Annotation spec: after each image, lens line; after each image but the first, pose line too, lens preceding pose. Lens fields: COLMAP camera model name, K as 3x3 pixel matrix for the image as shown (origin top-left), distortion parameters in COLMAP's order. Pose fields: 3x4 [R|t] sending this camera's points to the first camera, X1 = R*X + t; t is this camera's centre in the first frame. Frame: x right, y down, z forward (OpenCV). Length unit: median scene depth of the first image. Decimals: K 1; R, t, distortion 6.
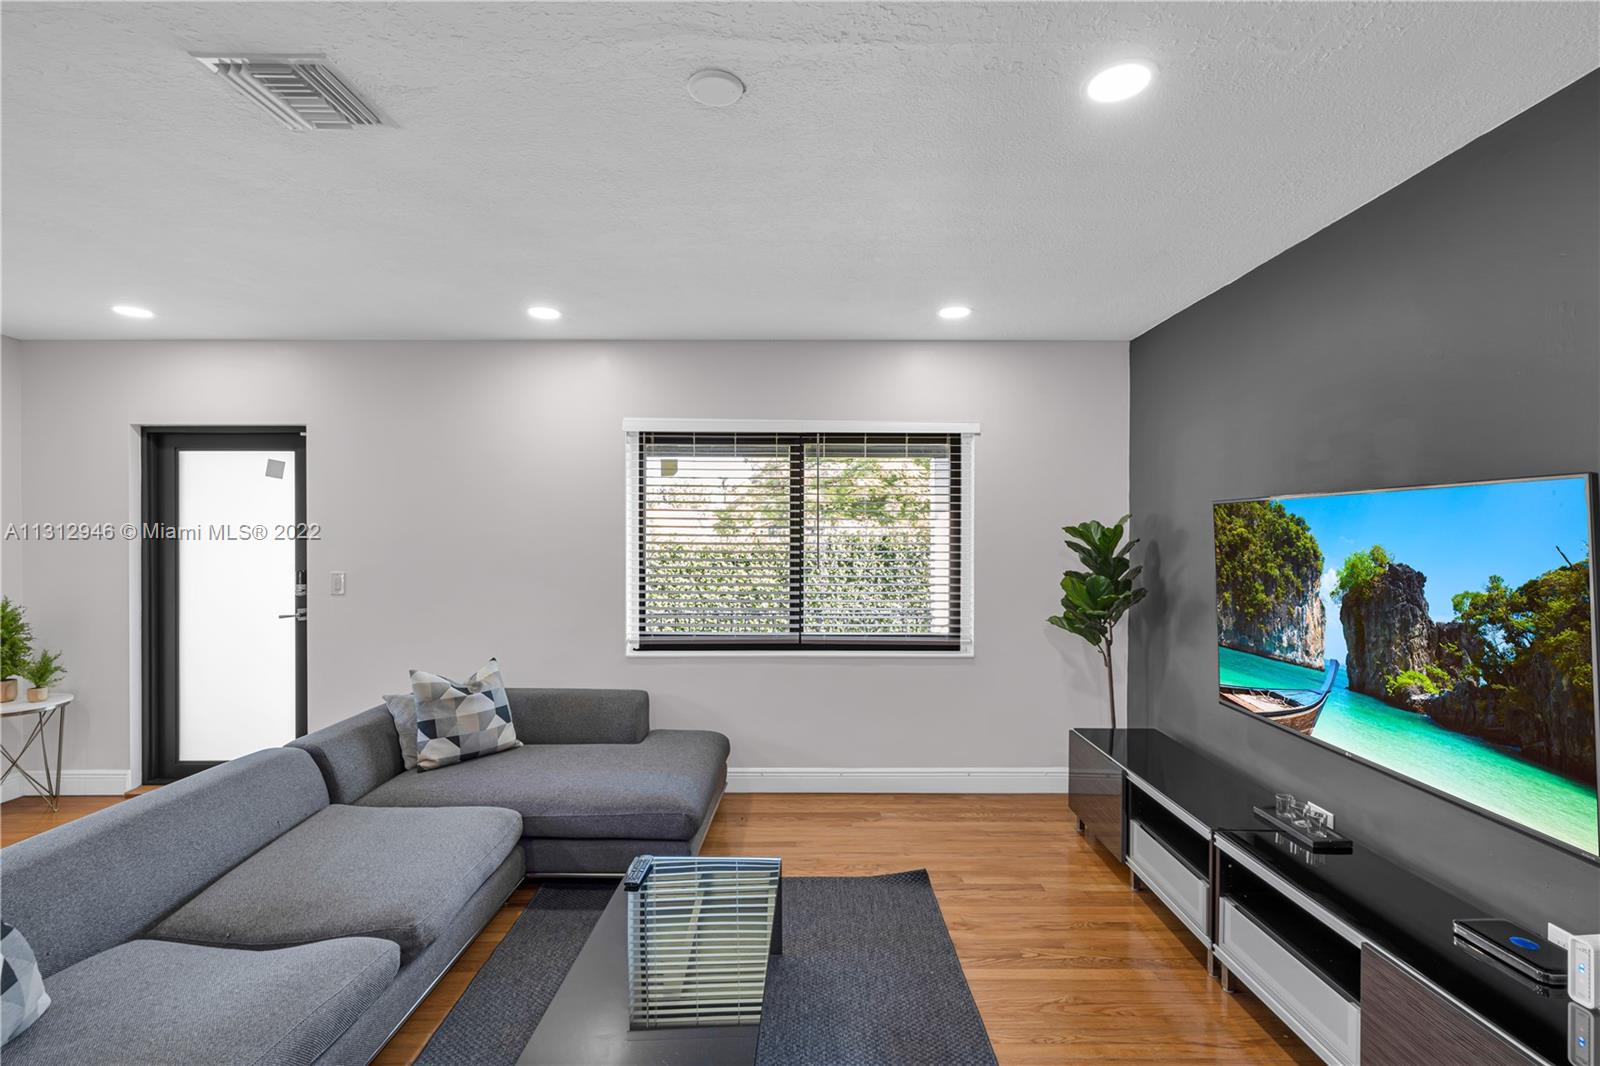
lens RADIAL K [[702.2, 0, 798.2], [0, 702.2, 536.4], [0, 0, 1]] dist [0.002539, 0.001236]
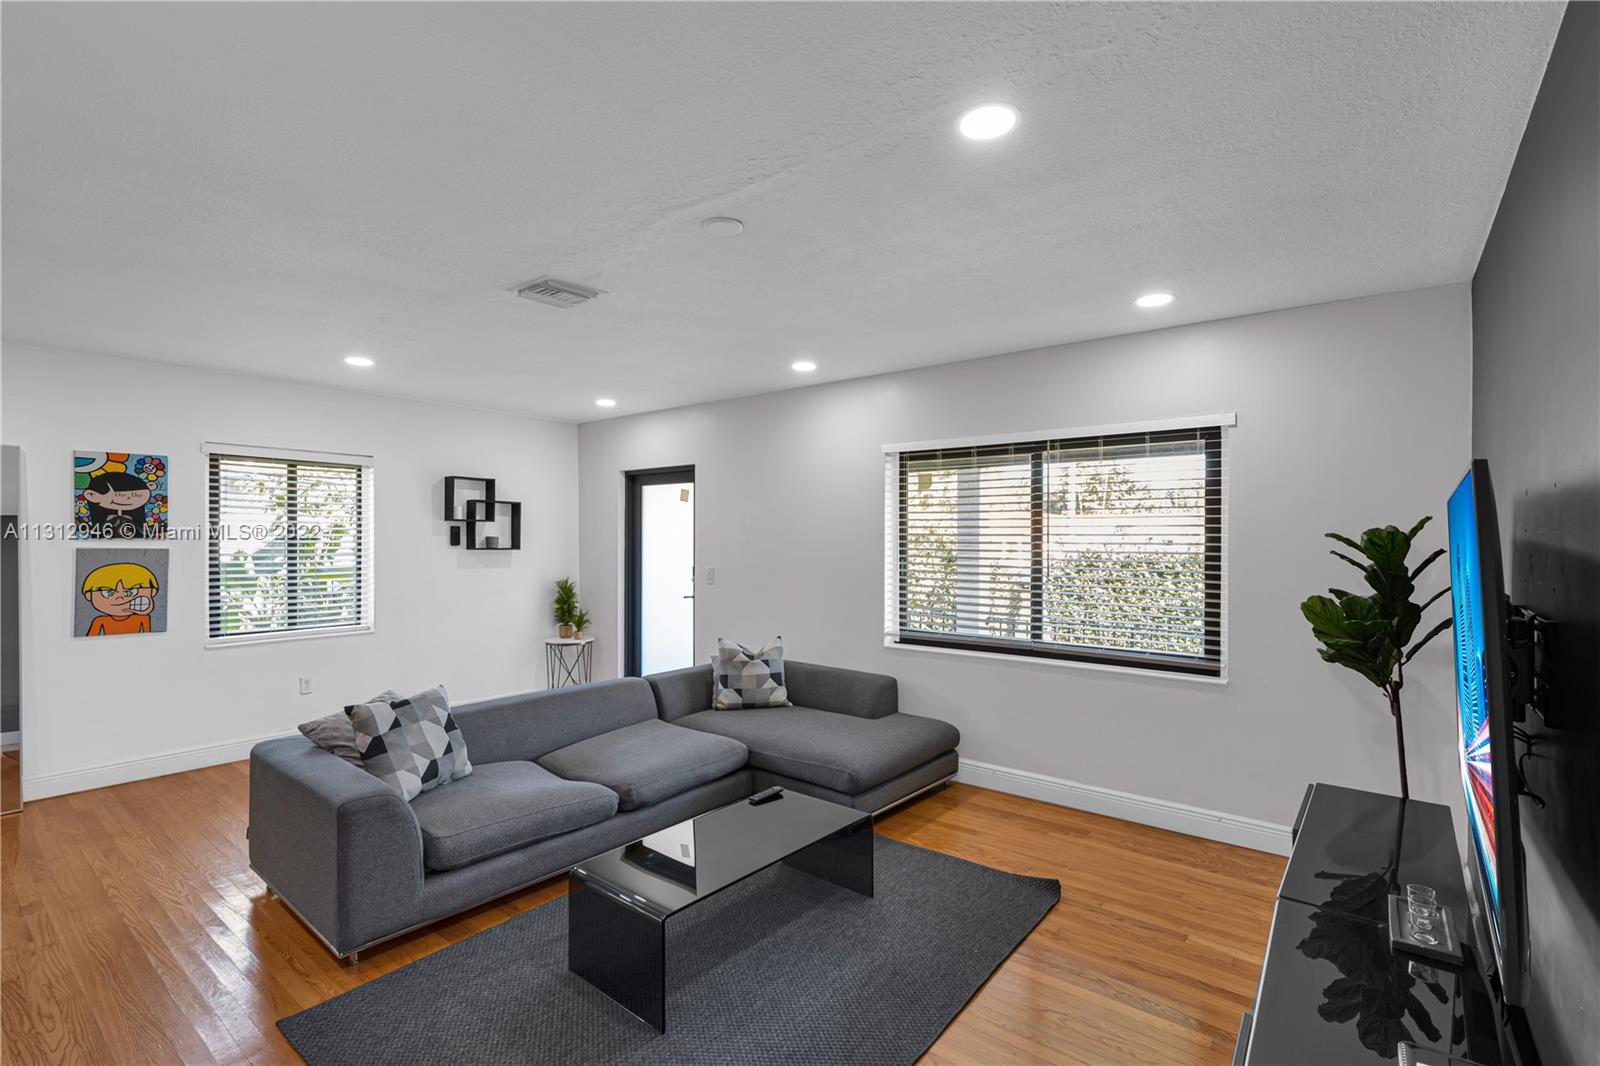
lens RADIAL K [[702.2, 0, 787.1], [0, 702.2, 537.5], [0, 0, 1]] dist [0.002539, 0.001236]
pose [[0.787976, 0.000110, -0.615706, 0.354184], [-0.005767, 0.999957, -0.007201, 0.000384], [0.615679, 0.009225, 0.787943, -0.013984]]
